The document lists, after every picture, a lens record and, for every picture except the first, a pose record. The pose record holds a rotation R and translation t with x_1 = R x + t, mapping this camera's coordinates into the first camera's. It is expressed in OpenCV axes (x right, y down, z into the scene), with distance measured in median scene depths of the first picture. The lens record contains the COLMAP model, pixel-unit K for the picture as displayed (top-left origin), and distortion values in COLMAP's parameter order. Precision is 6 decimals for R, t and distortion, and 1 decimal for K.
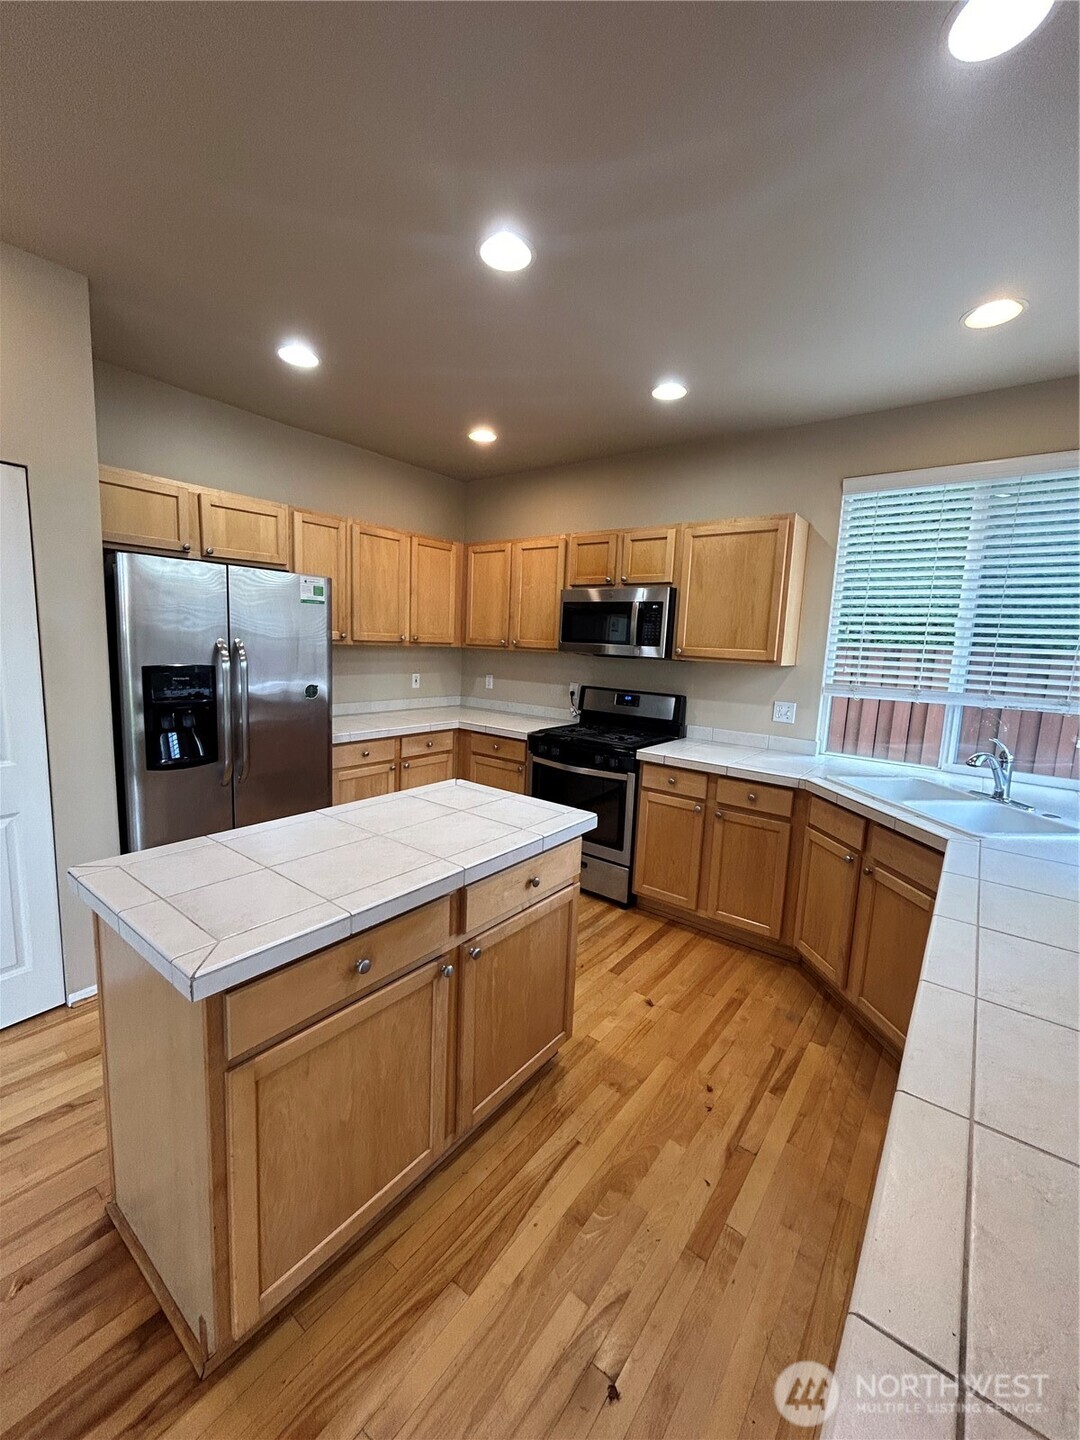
lens RADIAL K [[580.1, 0, 541.5], [0, 580.1, 718.7], [0, 0, 1]] dist [-0.000163, -0.000185]
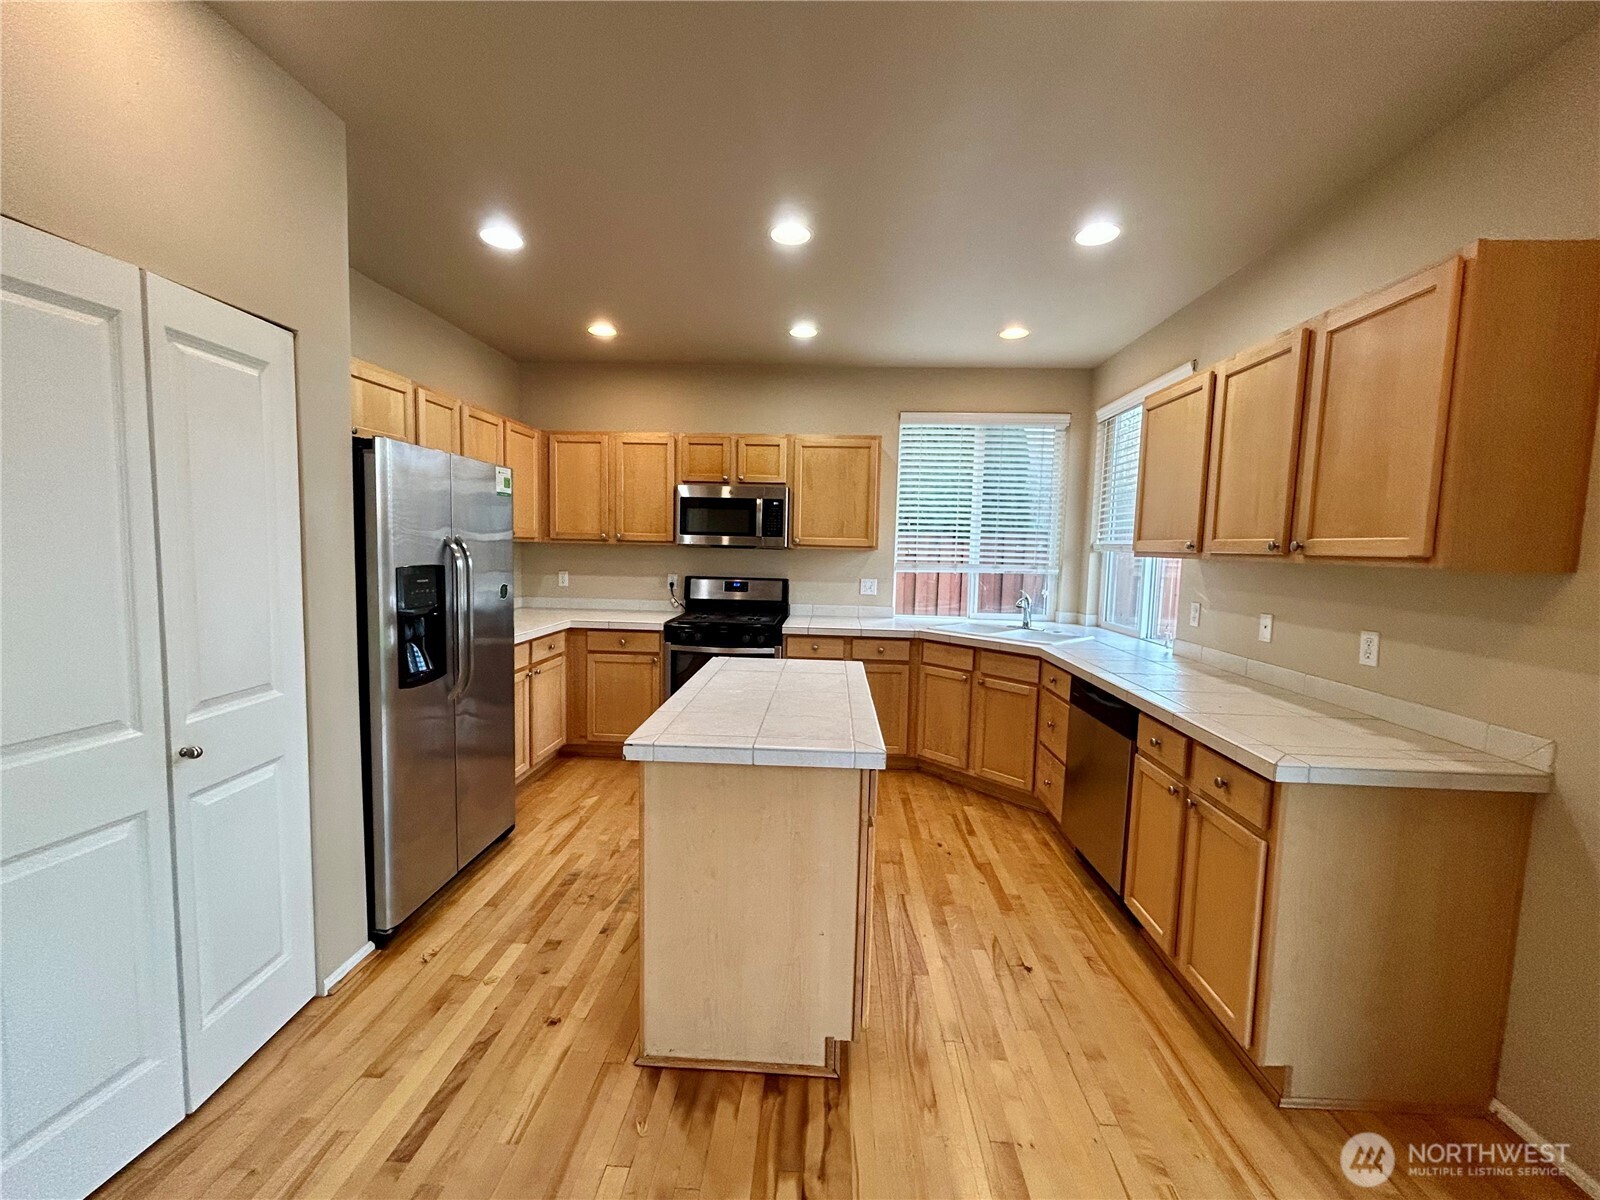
lens RADIAL K [[644.6, 0, 798.2], [0, 644.6, 600.1], [0, 0, 1]] dist [-0.000163, -0.000185]
pose [[0.825209, -0.070811, 0.560371, -0.676853], [0.087383, 0.996171, -0.002801, 0.011624], [-0.558027, 0.051278, 0.828237, -0.118976]]
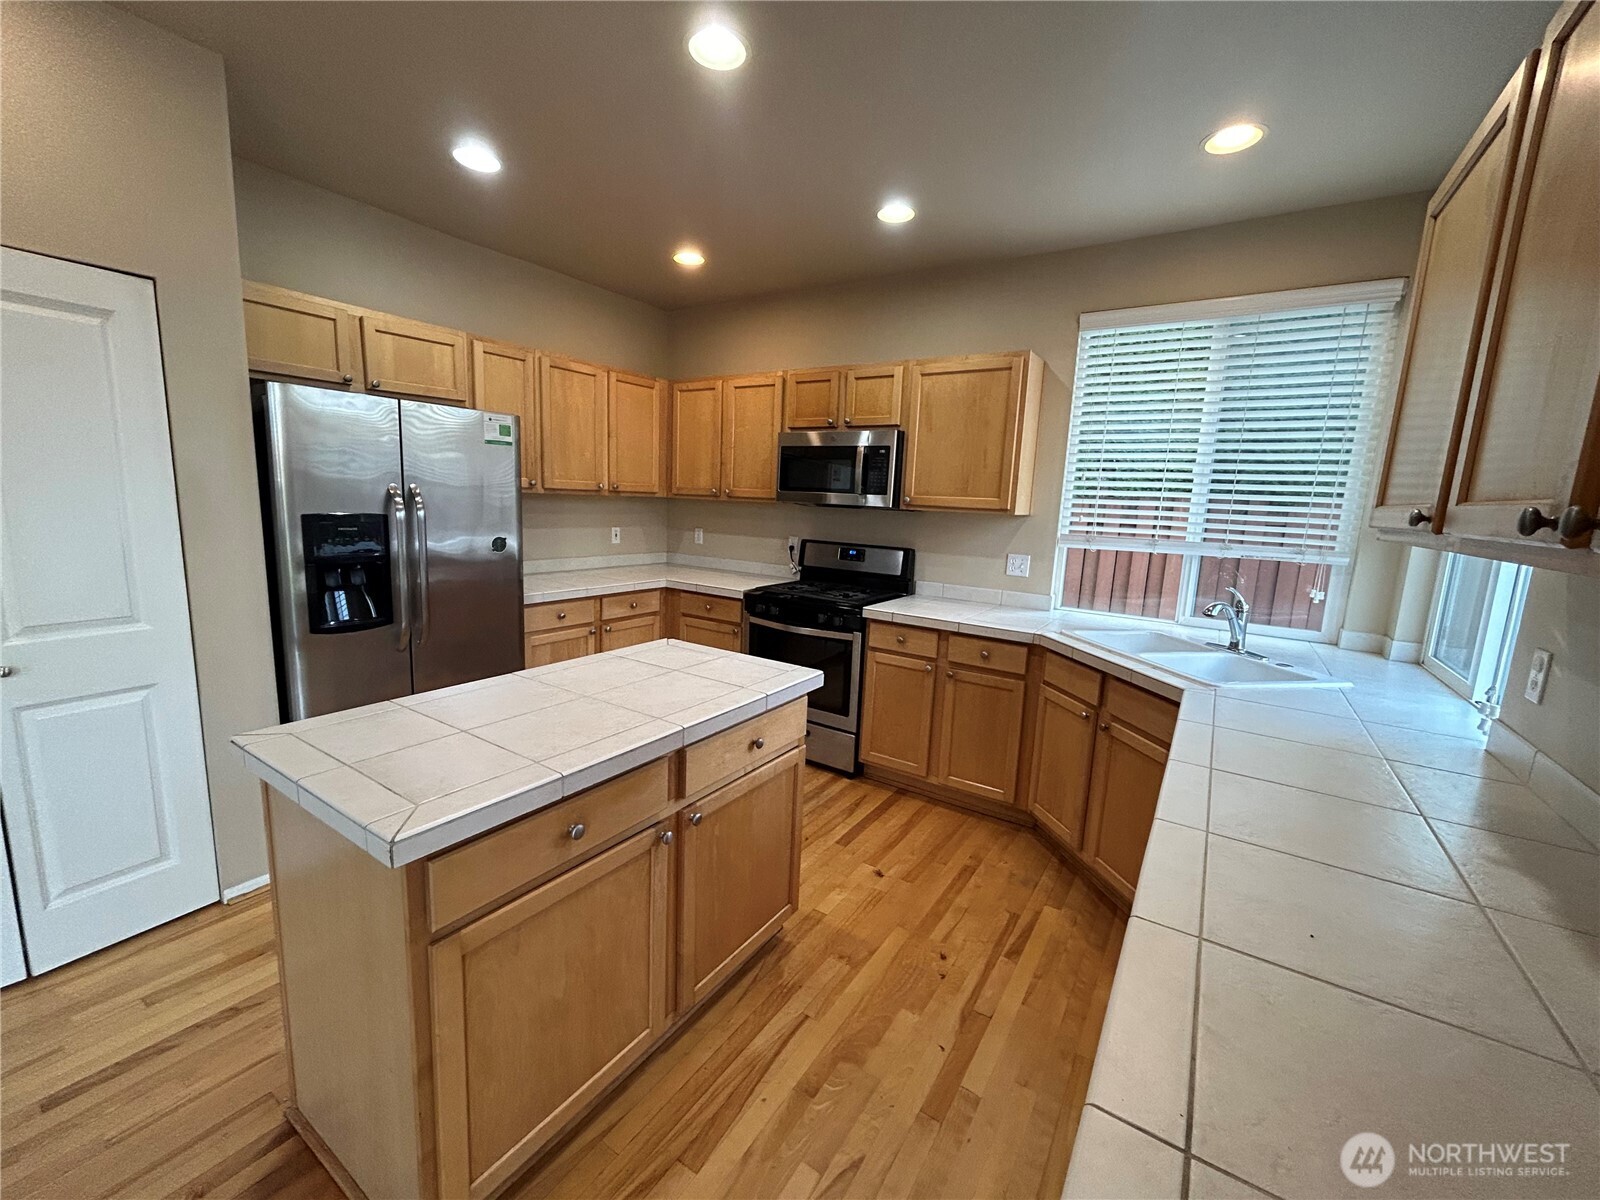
lens RADIAL K [[644.6, 0, 798.2], [0, 644.6, 600.1], [0, 0, 1]] dist [-0.000163, -0.000185]
pose [[0.997584, -0.011283, 0.068550, -0.010812], [0.009378, 0.999563, 0.028040, 0.016646], [-0.068837, -0.027330, 0.997254, -0.019687]]
